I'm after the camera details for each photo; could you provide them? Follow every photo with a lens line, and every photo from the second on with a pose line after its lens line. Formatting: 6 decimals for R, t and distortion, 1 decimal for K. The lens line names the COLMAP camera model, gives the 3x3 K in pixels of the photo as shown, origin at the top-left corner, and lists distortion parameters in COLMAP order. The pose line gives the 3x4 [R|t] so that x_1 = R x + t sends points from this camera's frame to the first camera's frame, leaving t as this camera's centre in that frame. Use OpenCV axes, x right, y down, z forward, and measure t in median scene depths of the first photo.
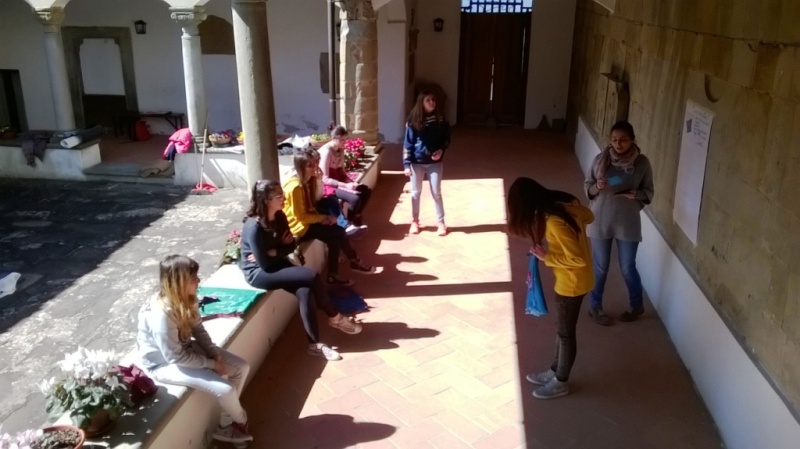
lens RADIAL K [[656.7, 0, 400.0], [0, 656.7, 224.5], [0, 0, 1]] dist [-0.005397, -0.007041]
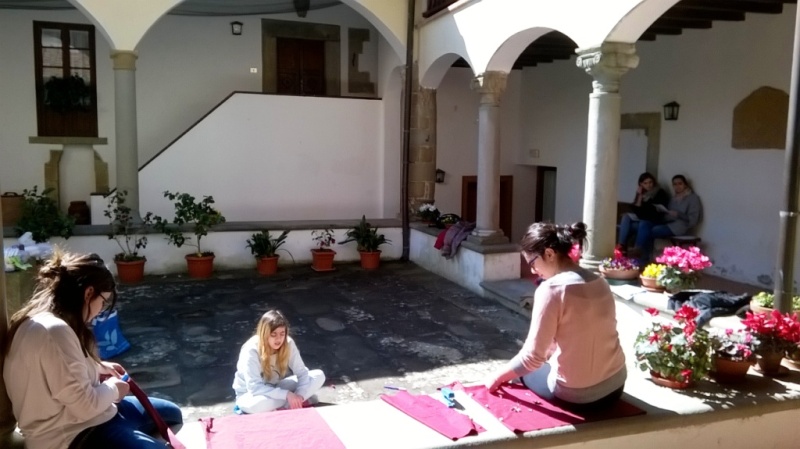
lens RADIAL K [[656.7, 0, 400.0], [0, 656.7, 224.5], [0, 0, 1]] dist [-0.005397, -0.007041]
pose [[0.464680, 0.104528, -0.879288, 0.136337], [-0.284978, 0.957830, -0.036739, -0.098462], [0.838368, 0.267649, 0.474872, 0.597972]]
